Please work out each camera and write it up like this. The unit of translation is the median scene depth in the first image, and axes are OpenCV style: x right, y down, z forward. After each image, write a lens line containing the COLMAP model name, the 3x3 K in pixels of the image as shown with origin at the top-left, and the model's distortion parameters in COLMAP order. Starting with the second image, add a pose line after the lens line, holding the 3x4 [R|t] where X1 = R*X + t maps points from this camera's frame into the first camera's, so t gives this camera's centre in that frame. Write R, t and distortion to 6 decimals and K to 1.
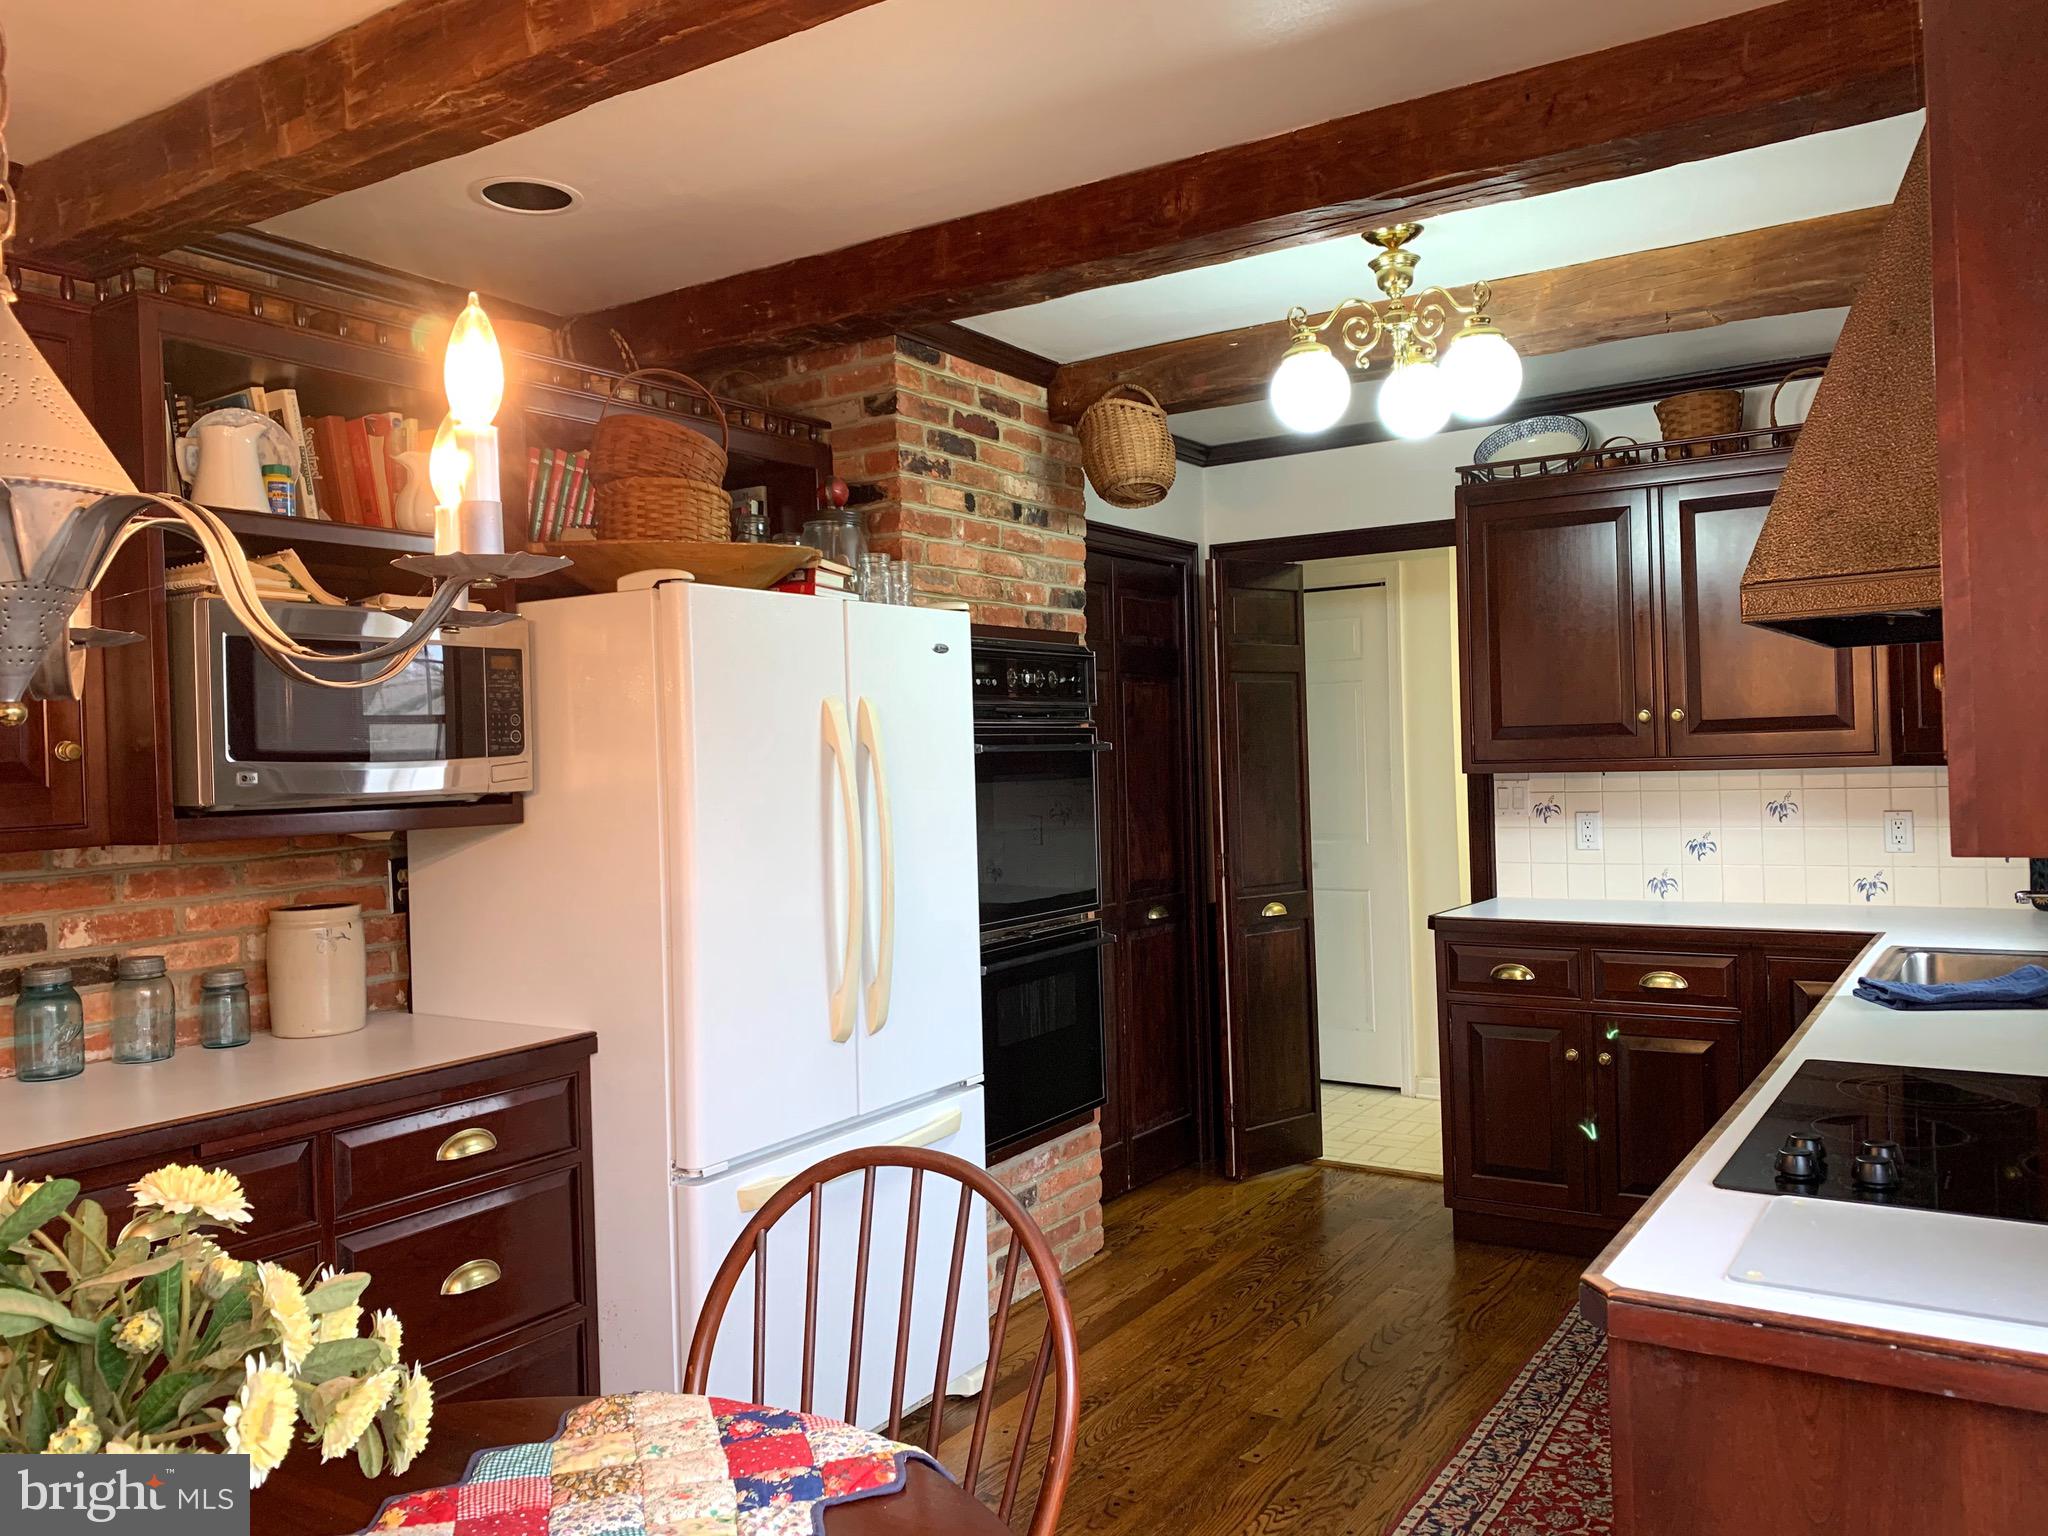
lens RADIAL K [[1572.2, 0, 1026.1], [0, 1572.2, 775.3], [0, 0, 1]] dist [0.042848, -0.056929]
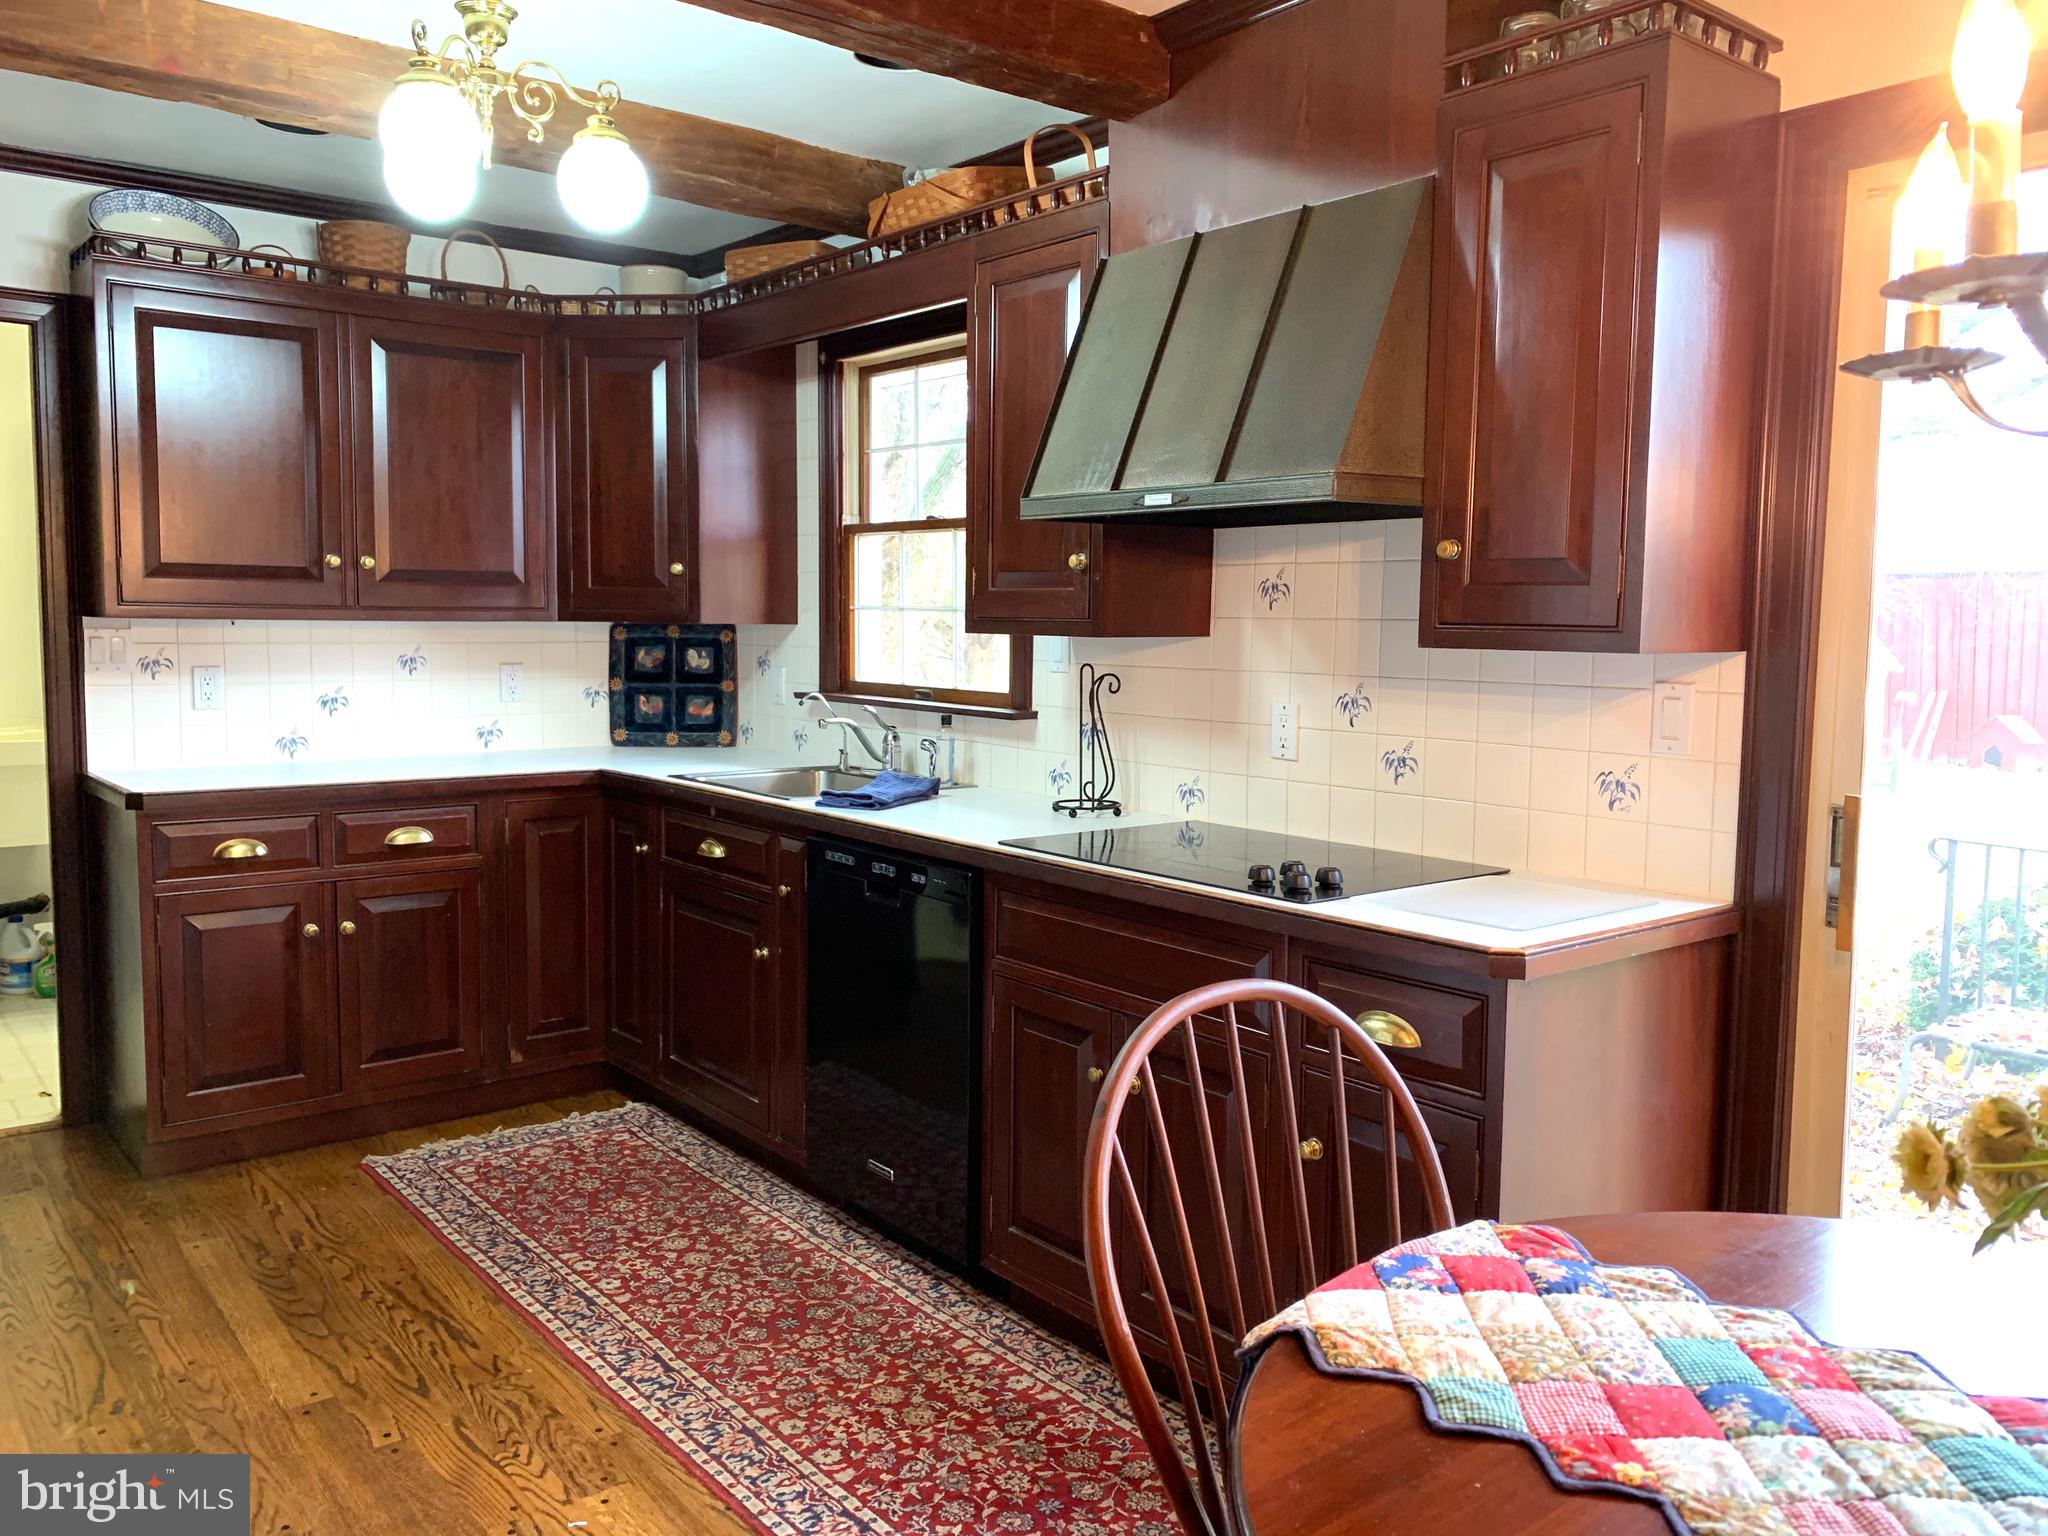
lens RADIAL K [[1572.2, 0, 1024.0], [0, 1572.2, 768.0], [0, 0, 1]] dist [0.001752, -0.000182]
pose [[0.301895, -0.058481, 0.951546, -0.510994], [-0.009109, 0.997894, 0.064220, 0.028550], [-0.953298, -0.028055, 0.300726, 0.447298]]
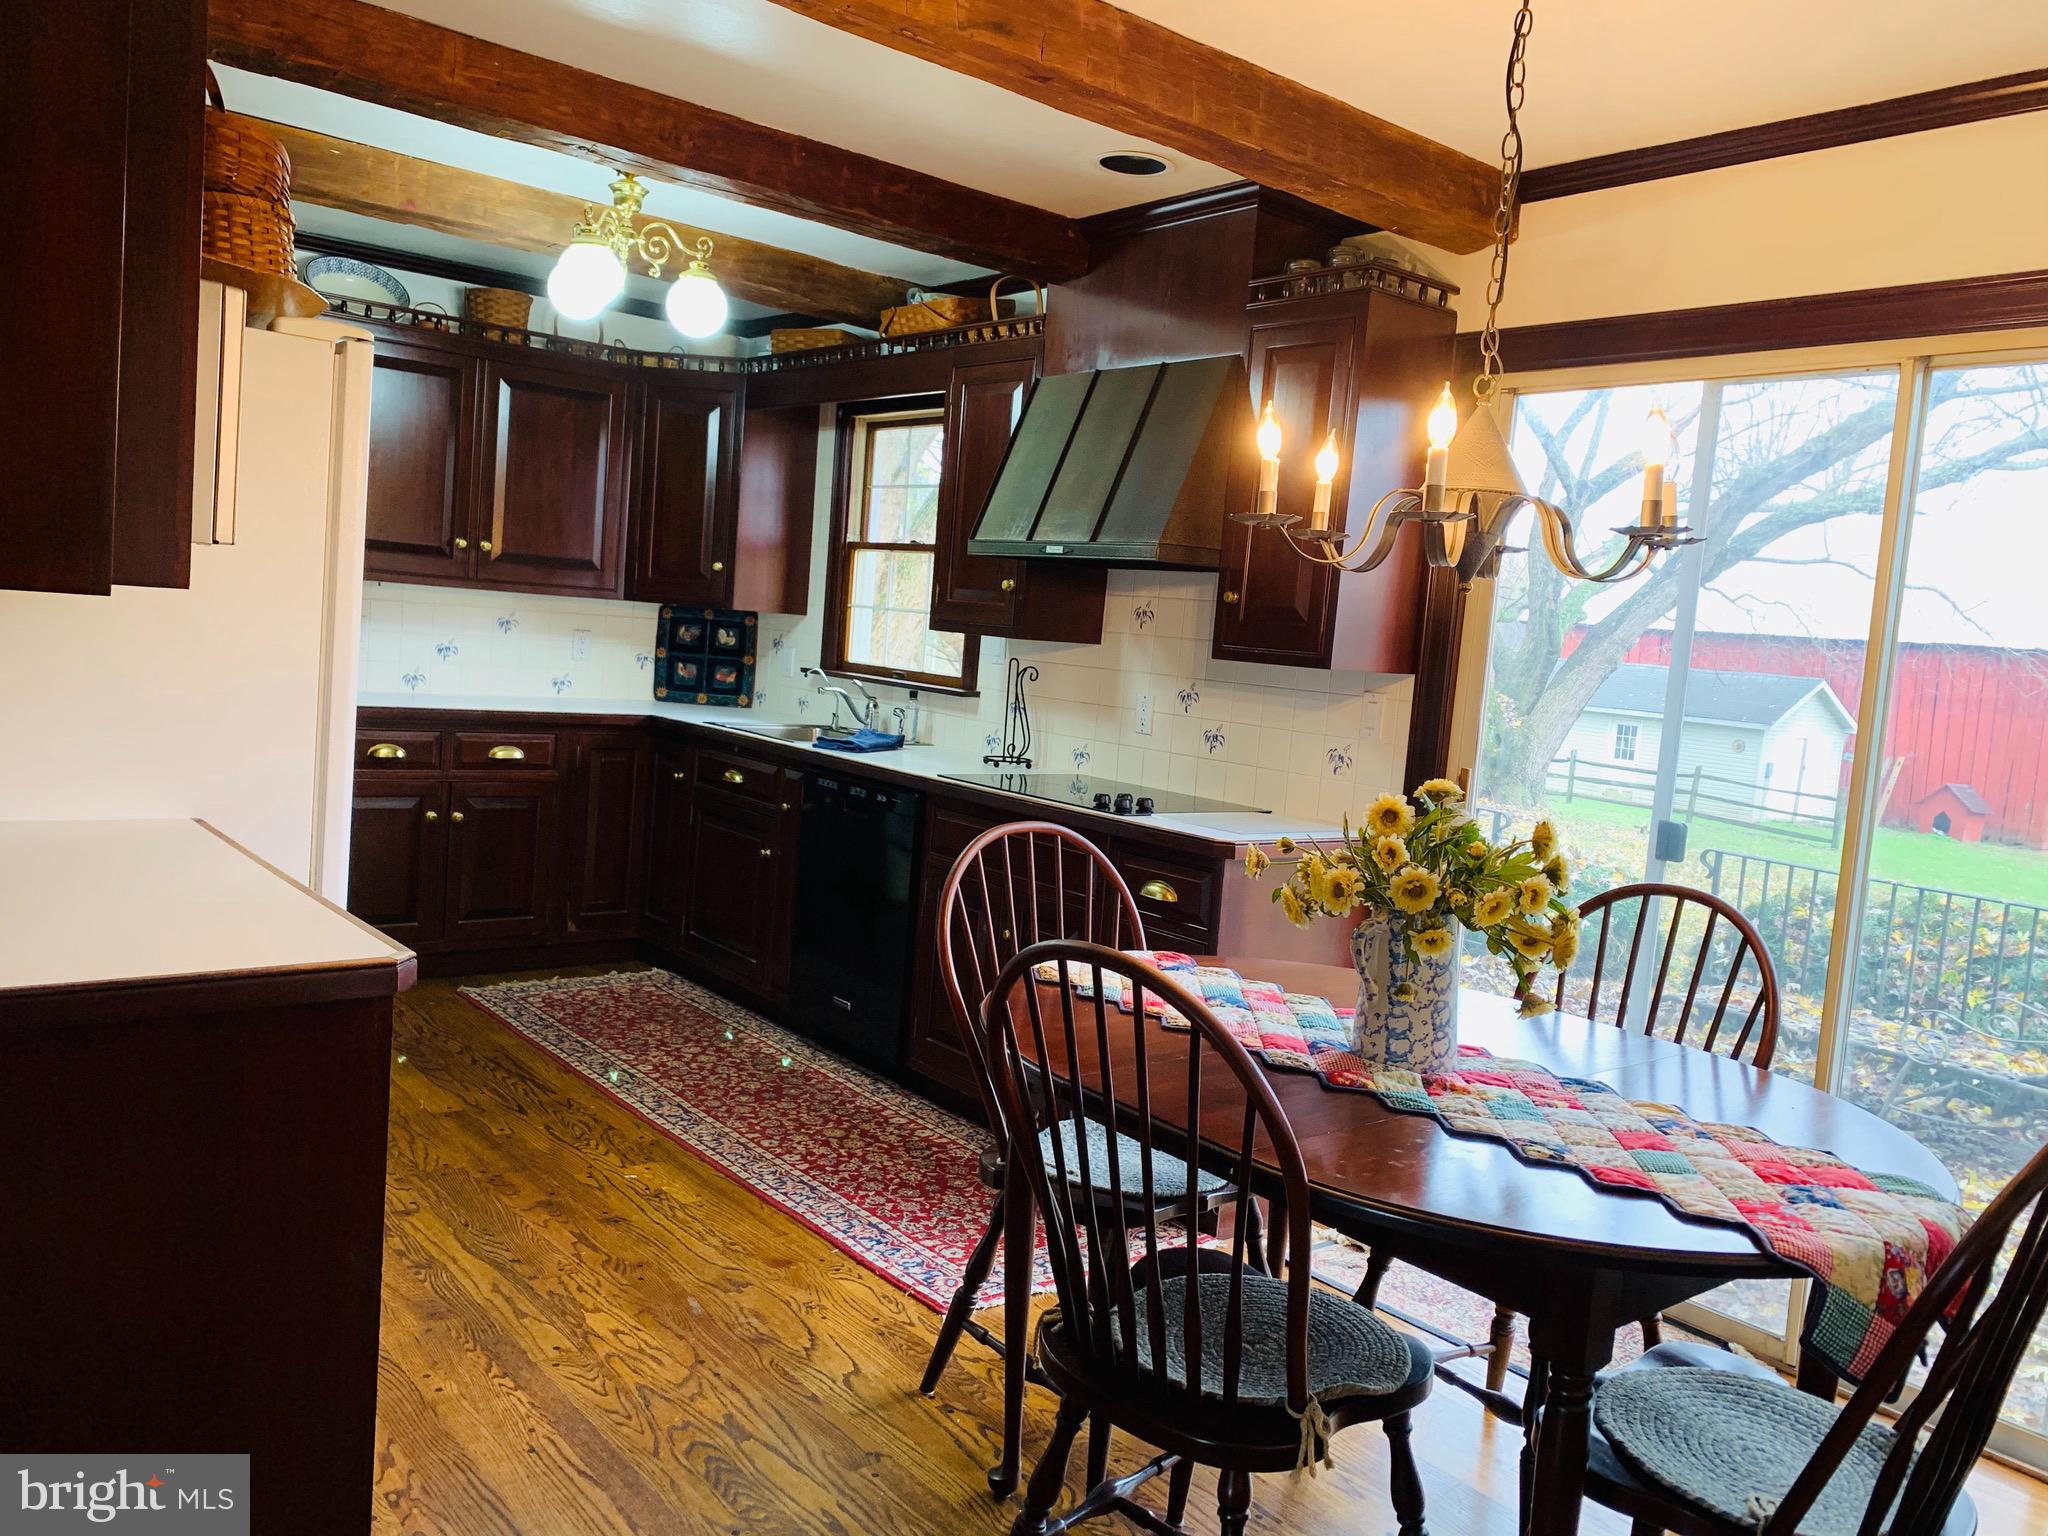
lens RADIAL K [[1572.2, 0, 1026.1], [0, 1572.2, 775.3], [0, 0, 1]] dist [0.042848, -0.056929]
pose [[0.299468, -0.037238, 0.953379, -0.903313], [-0.078109, 0.994927, 0.063396, 0.041308], [-0.950904, -0.093452, 0.295040, 0.266724]]
